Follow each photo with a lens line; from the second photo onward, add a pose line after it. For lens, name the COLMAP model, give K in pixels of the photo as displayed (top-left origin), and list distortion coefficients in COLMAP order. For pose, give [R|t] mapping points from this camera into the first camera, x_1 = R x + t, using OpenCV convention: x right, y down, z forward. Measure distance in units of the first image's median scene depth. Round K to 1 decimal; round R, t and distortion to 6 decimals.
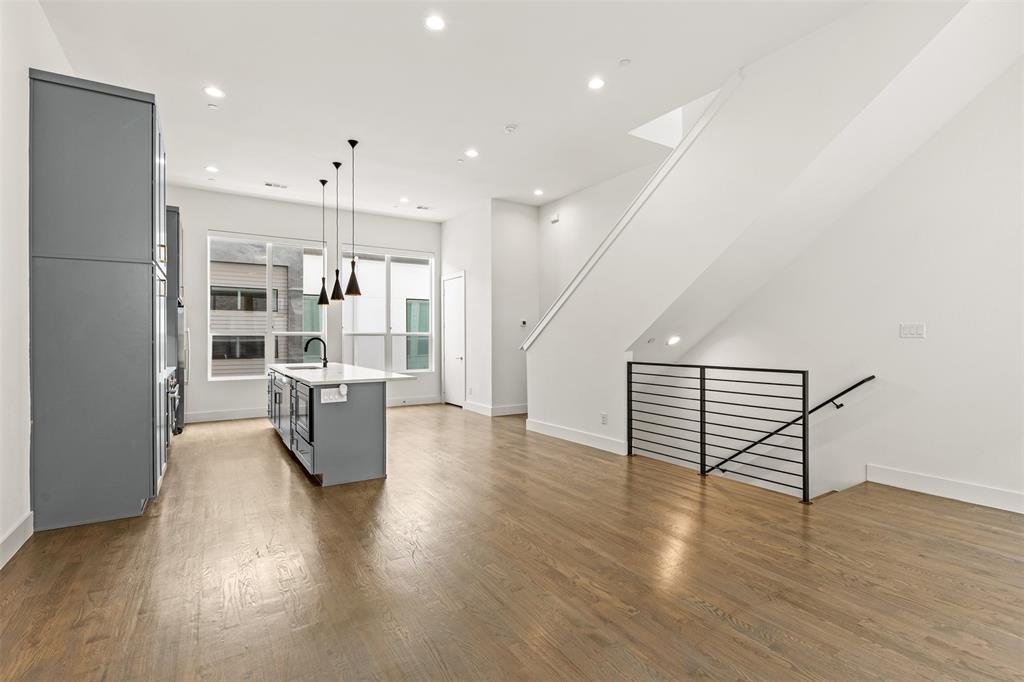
lens RADIAL K [[476.8, 0, 513.0], [0, 476.8, 339.2], [0, 0, 1]] dist [-0.001329, -0.002179]
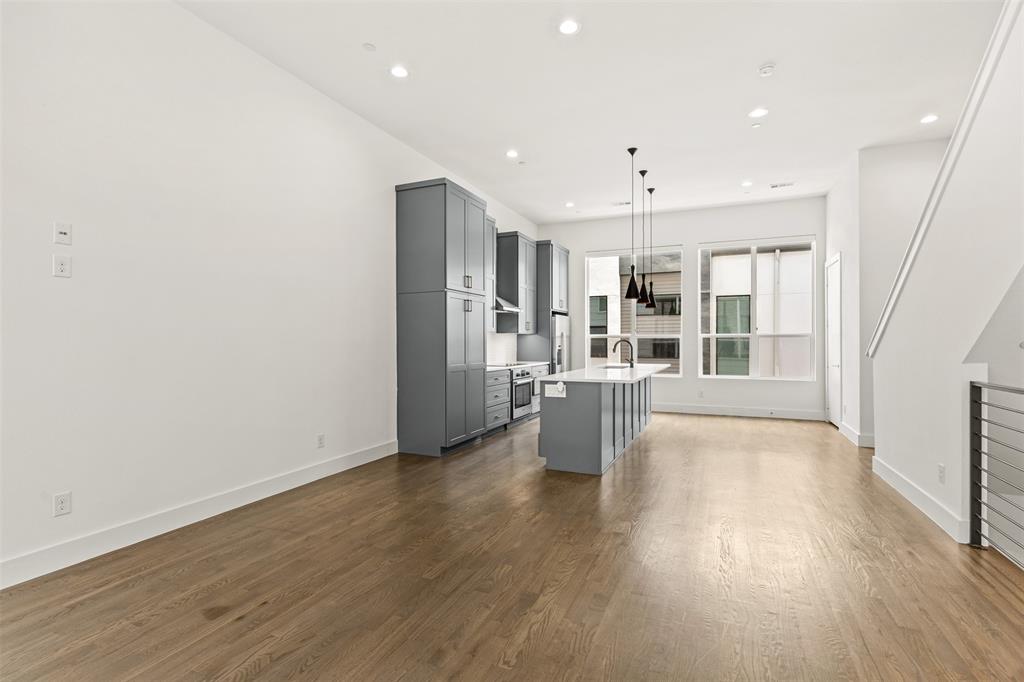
lens RADIAL K [[476.8, 0, 516.3], [0, 476.8, 342.6], [0, 0, 1]] dist [-0.001329, -0.002179]
pose [[0.559615, 0.004884, -0.828738, 0.294684], [-0.001173, 0.999986, 0.005102, -0.001505], [0.828752, -0.001883, 0.559613, 0.166091]]
